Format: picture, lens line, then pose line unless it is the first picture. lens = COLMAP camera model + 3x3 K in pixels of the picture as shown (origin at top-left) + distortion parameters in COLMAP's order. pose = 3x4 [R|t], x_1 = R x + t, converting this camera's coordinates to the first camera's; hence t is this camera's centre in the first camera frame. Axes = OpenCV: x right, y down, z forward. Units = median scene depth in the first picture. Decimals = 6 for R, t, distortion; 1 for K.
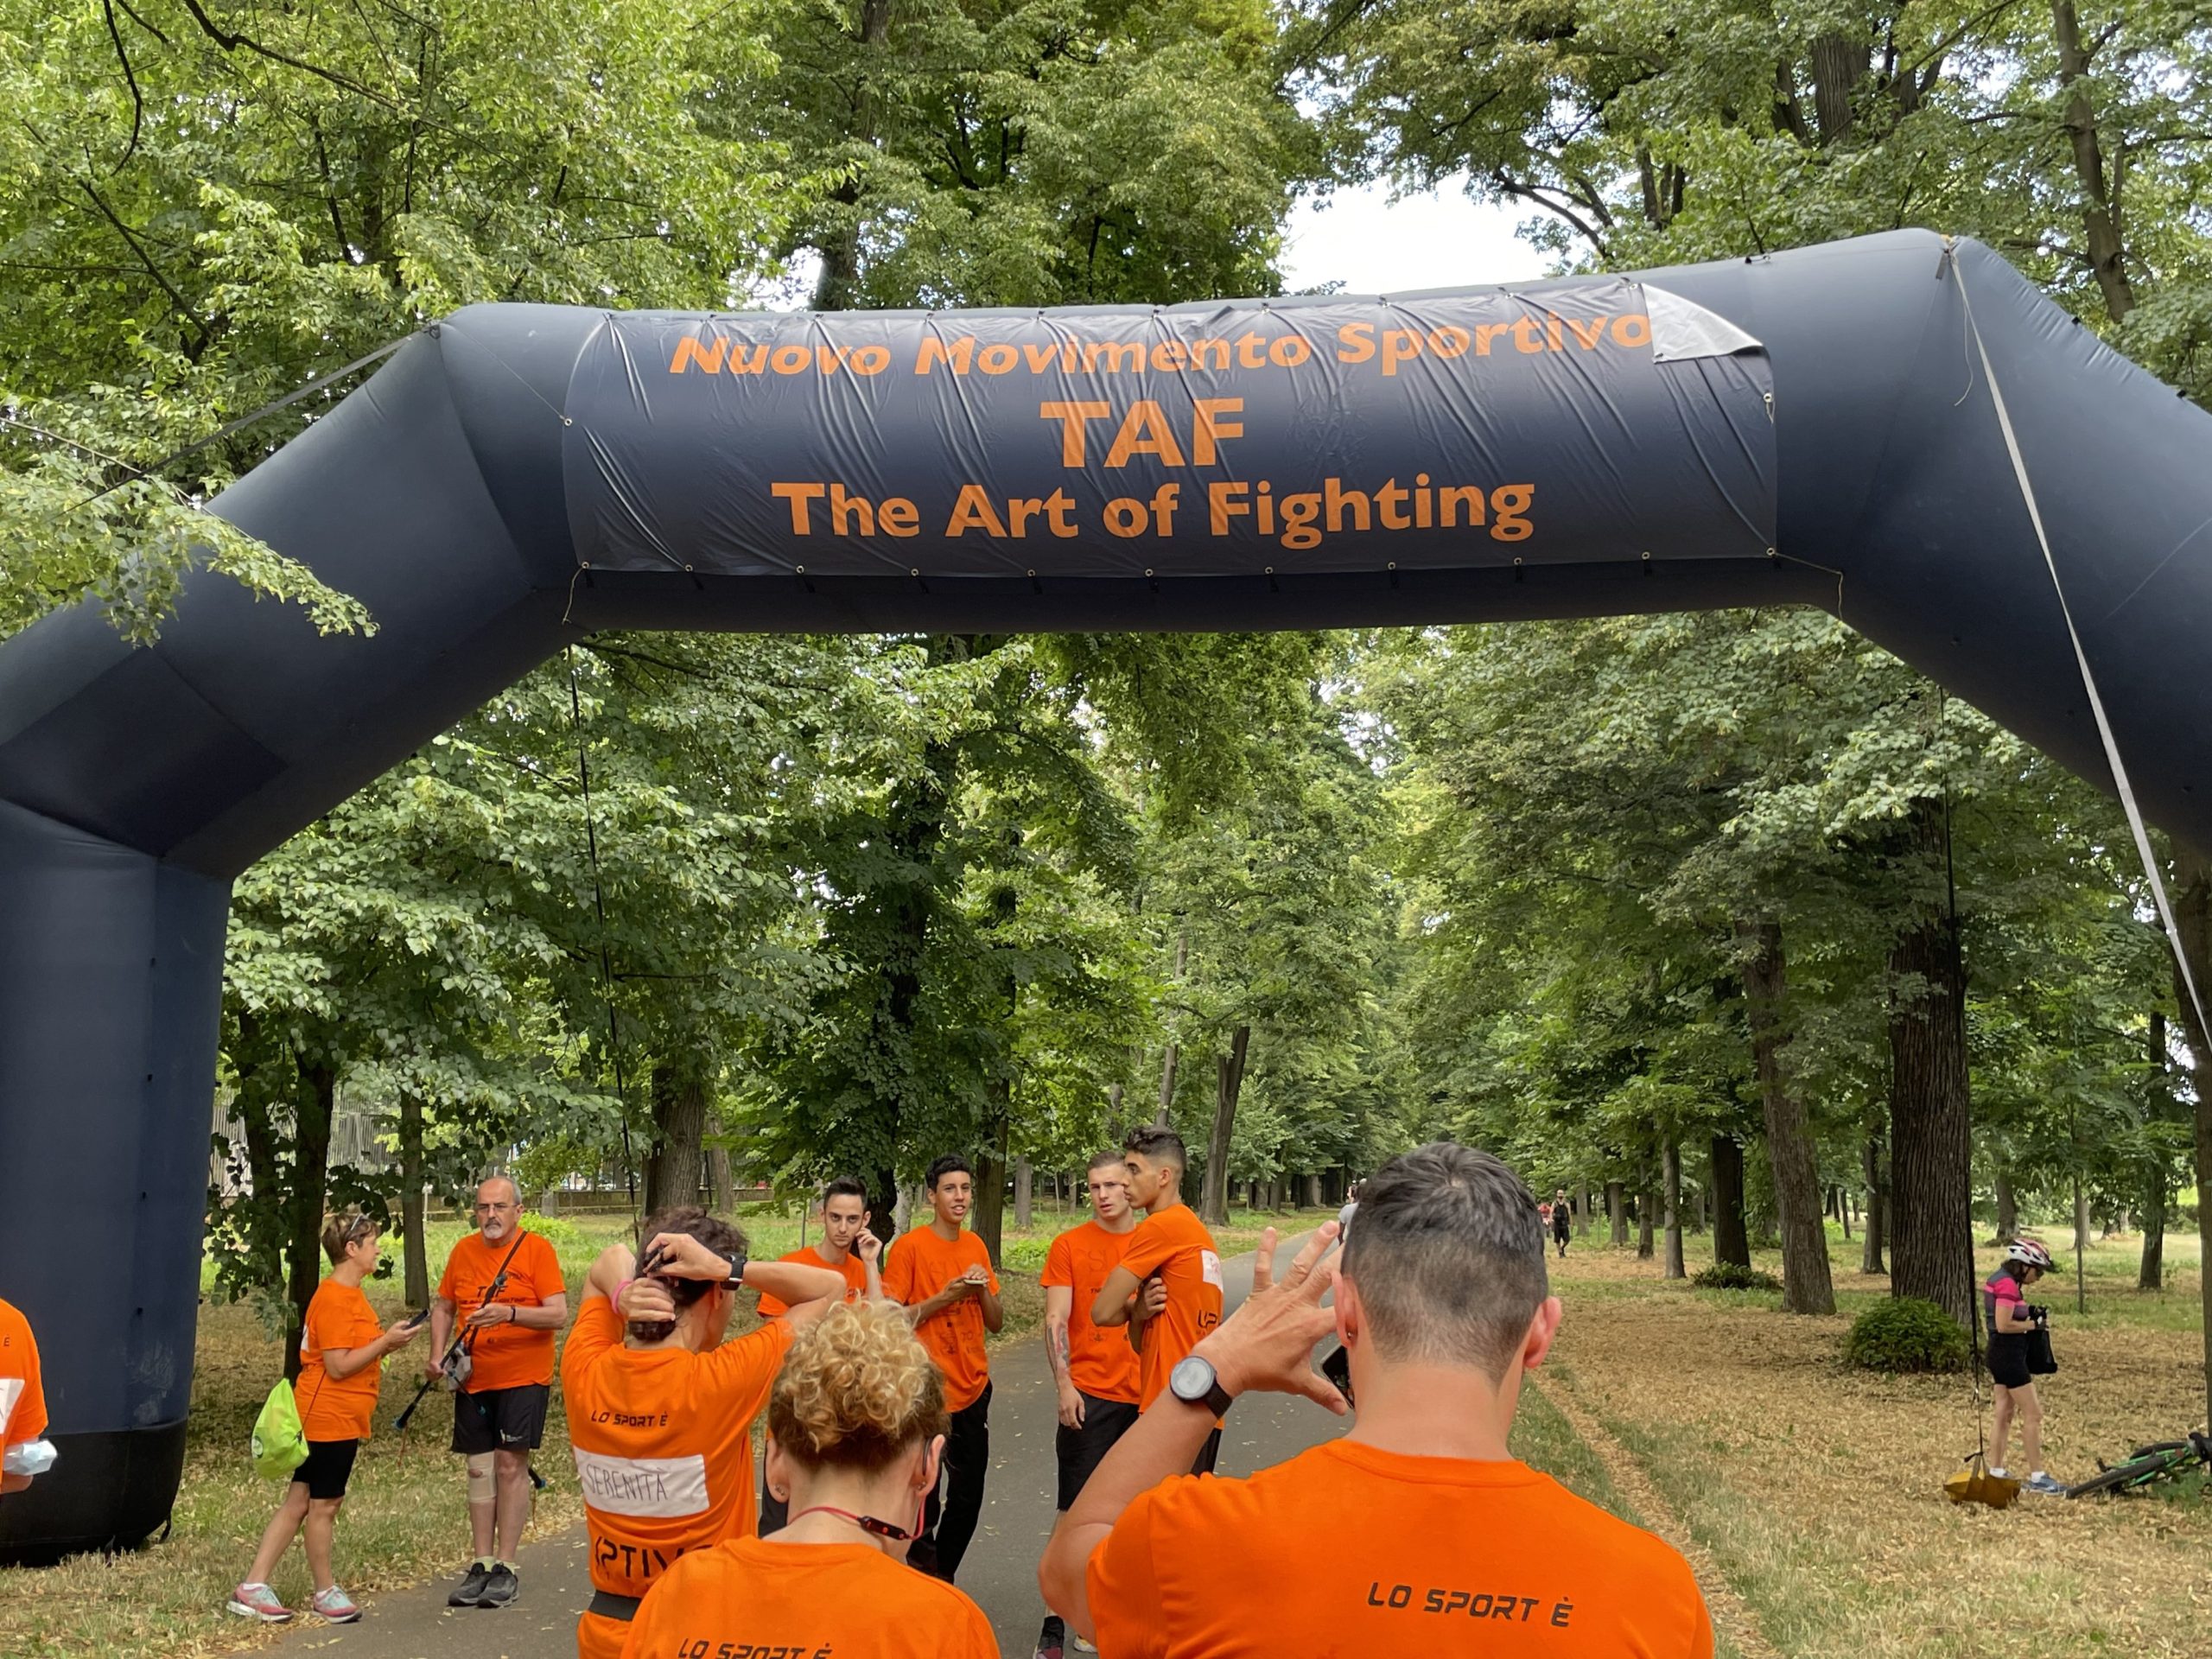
lens RADIAL K [[2379.9, 0, 1106.0], [0, 2379.9, 829.5], [0, 0, 1]] dist [0.002569, 0.002690]
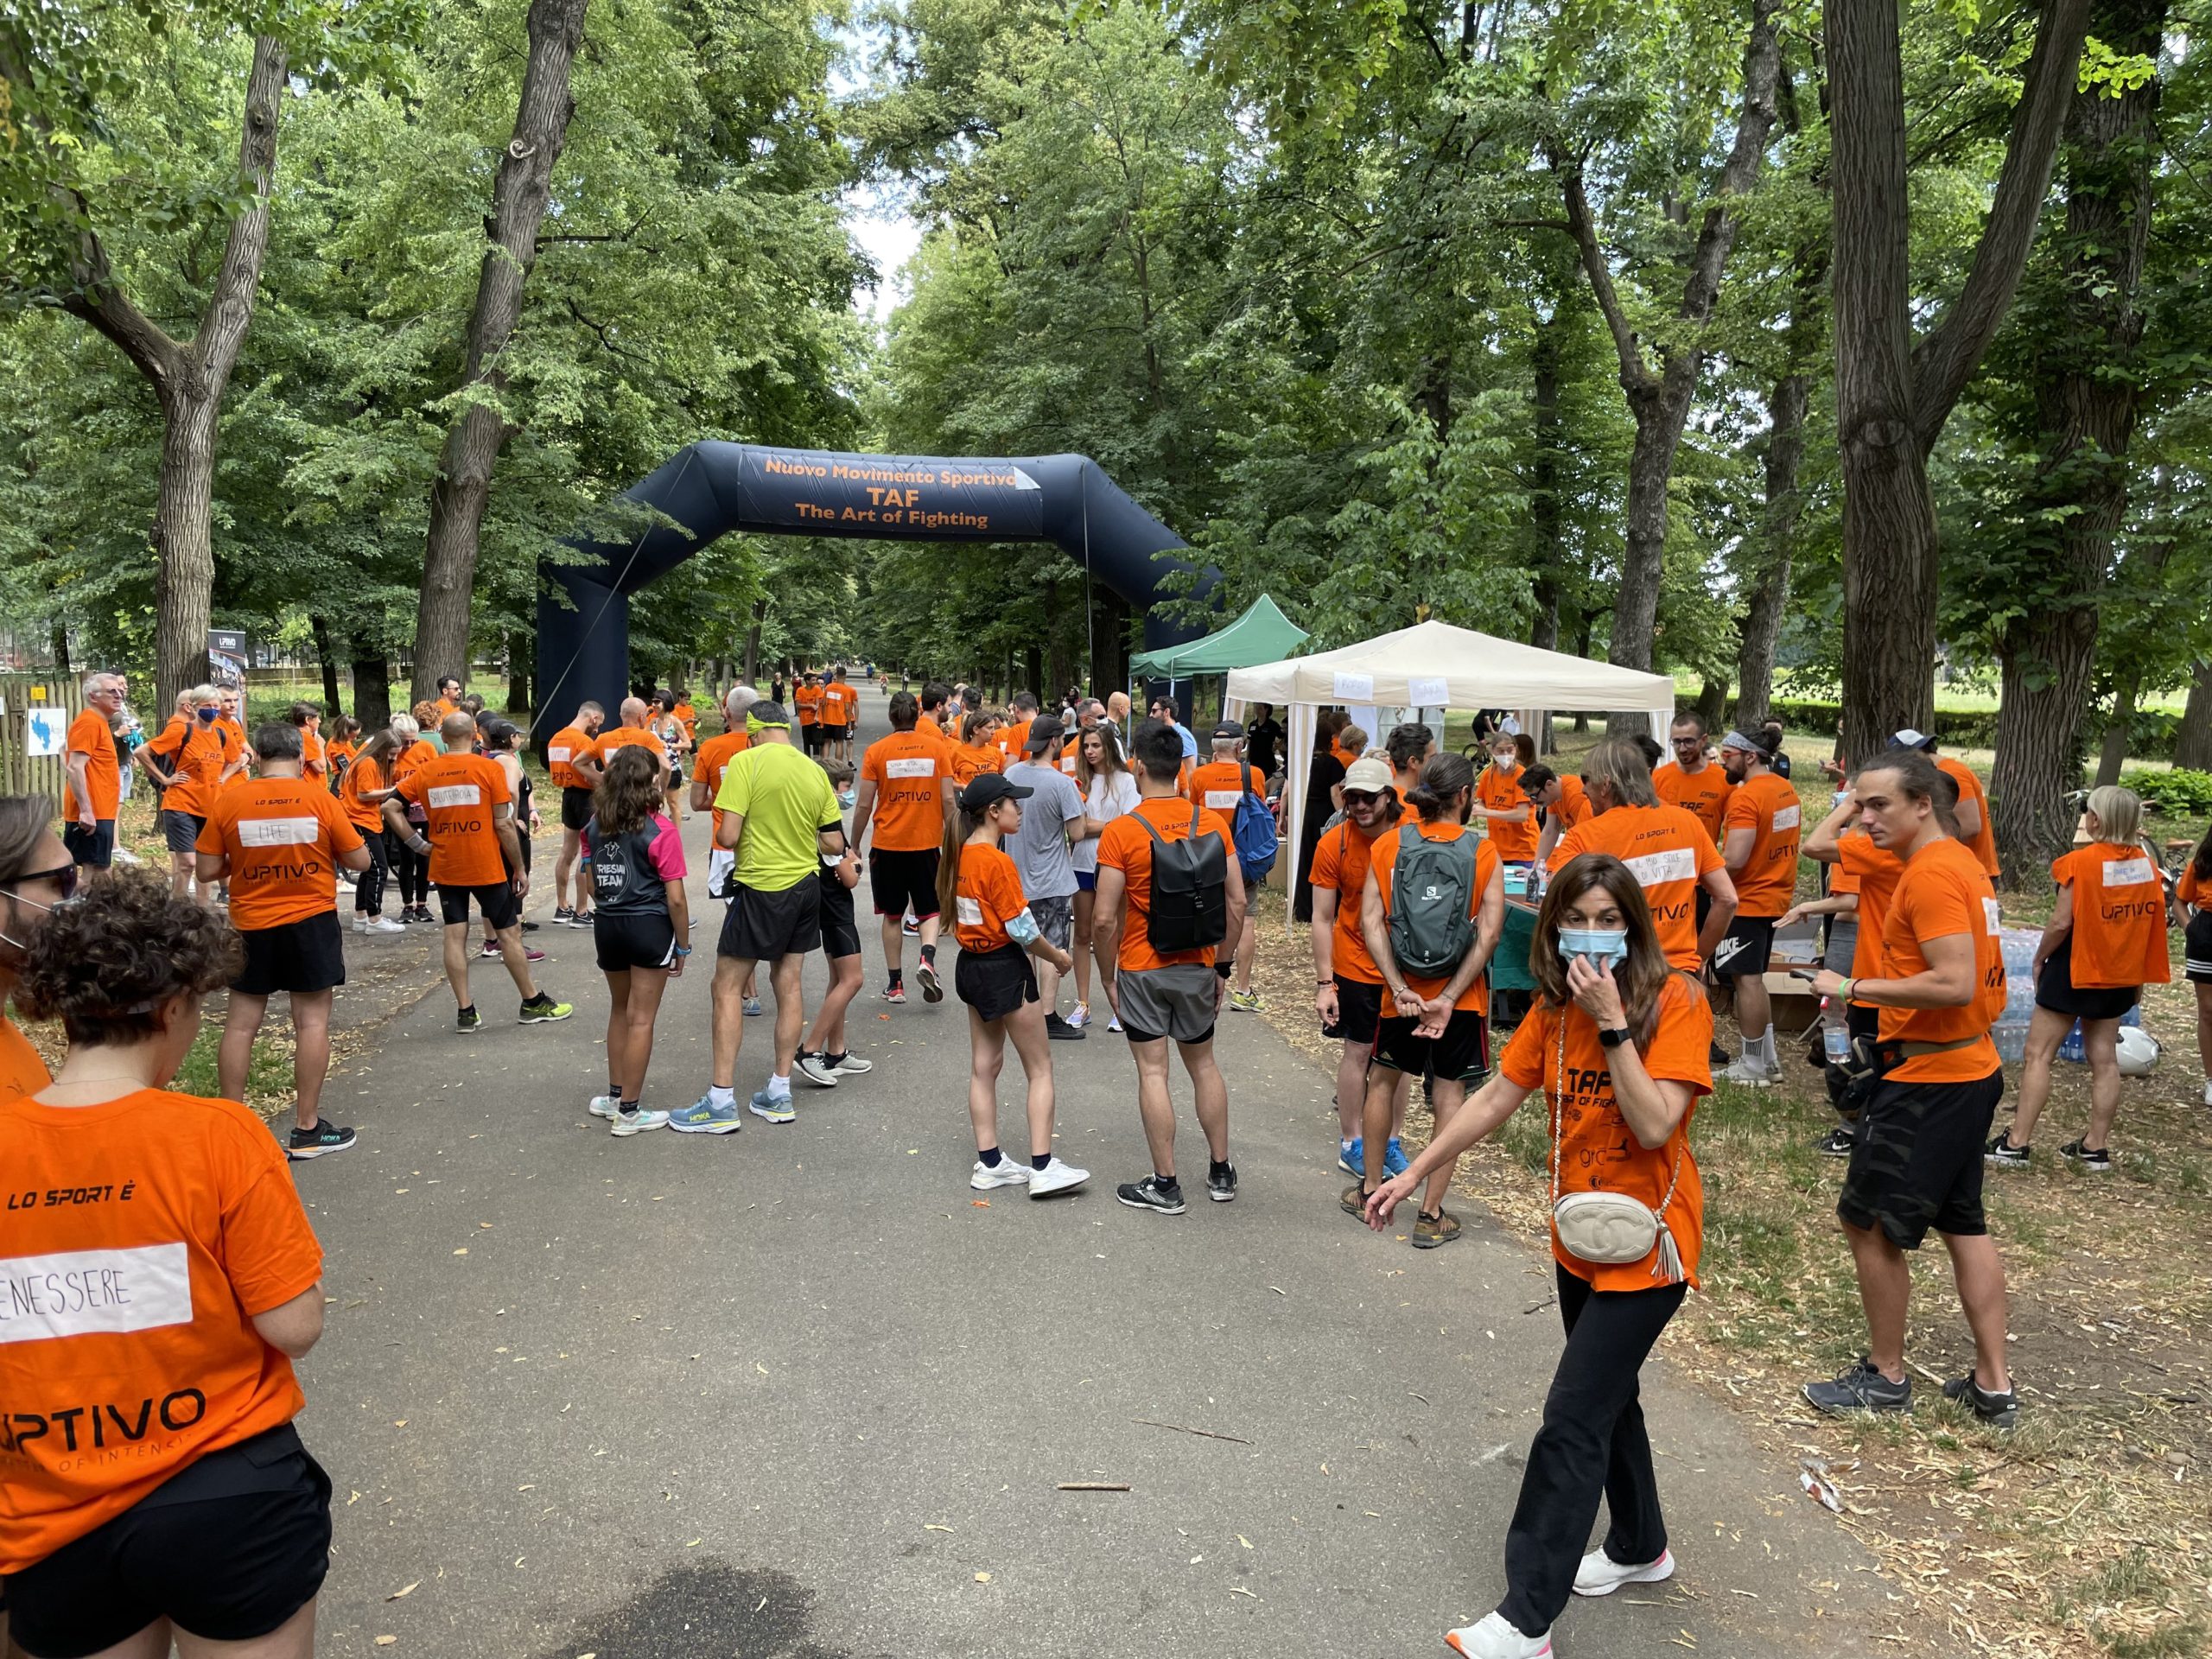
lens RADIAL K [[1661.2, 0, 1121.8], [0, 1661.2, 817.7], [0, 0, 1]] dist [0.040796, -0.077099]
pose [[0.954988, -0.033864, 0.294704, -0.465240], [-0.038121, 0.971216, 0.235132, -0.316856], [-0.294184, -0.235783, 0.926209, -1.868200]]
